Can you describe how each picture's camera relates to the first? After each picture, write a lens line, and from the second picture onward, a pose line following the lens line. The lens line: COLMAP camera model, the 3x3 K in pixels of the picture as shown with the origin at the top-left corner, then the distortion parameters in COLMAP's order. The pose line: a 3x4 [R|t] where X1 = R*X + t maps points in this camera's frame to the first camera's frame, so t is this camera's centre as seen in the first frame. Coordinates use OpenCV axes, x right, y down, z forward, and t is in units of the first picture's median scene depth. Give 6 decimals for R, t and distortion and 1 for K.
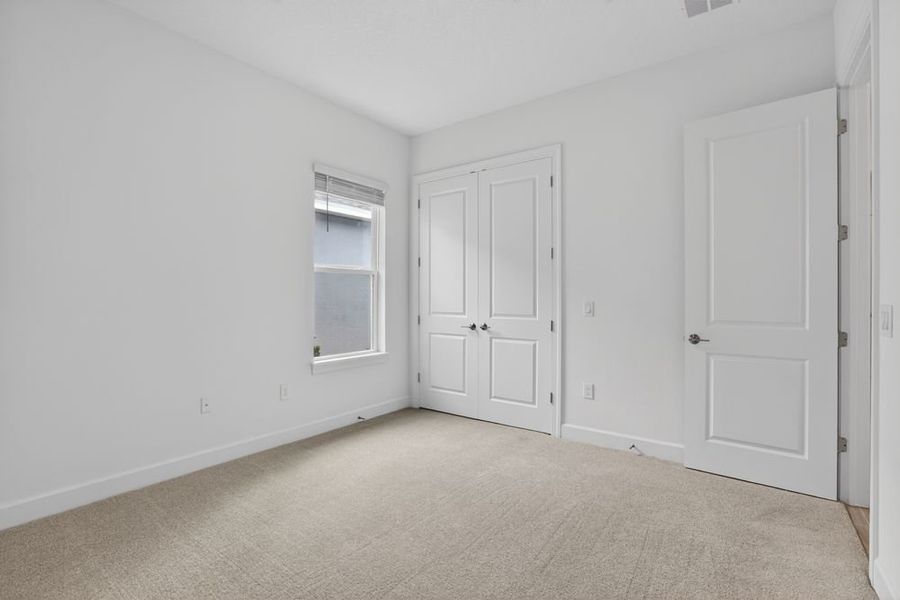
lens RADIAL K [[410.2, 0, 450.0], [0, 410.2, 300.0], [0, 0, 1]] dist [-0.050393, 0.017132]
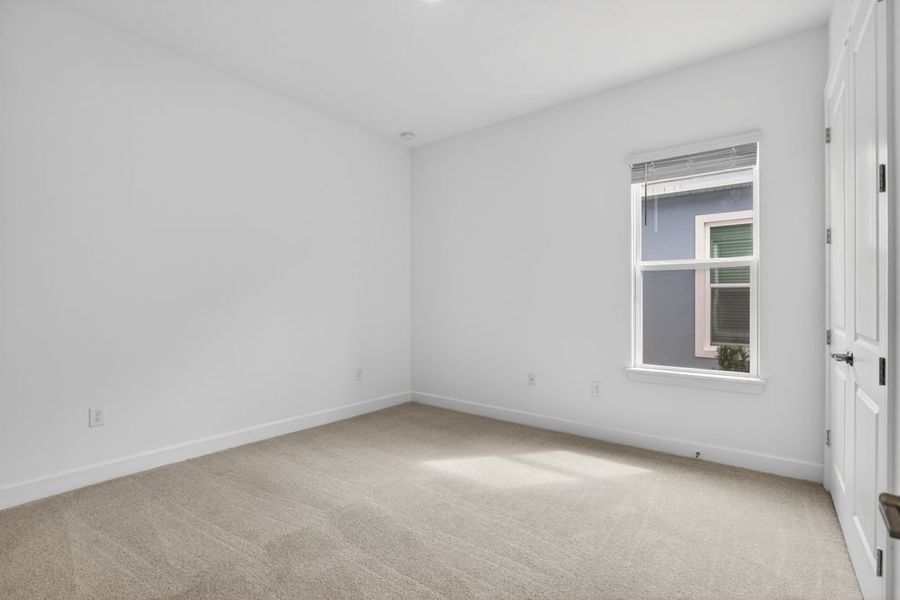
lens RADIAL K [[410.2, 0, 450.0], [0, 410.2, 300.0], [0, 0, 1]] dist [-0.050393, 0.017132]
pose [[-0.014372, 0.000081, -0.999897, 0.529781], [-0.005068, 0.999987, 0.000153, -0.001280], [0.999884, 0.005070, -0.014371, 0.518043]]
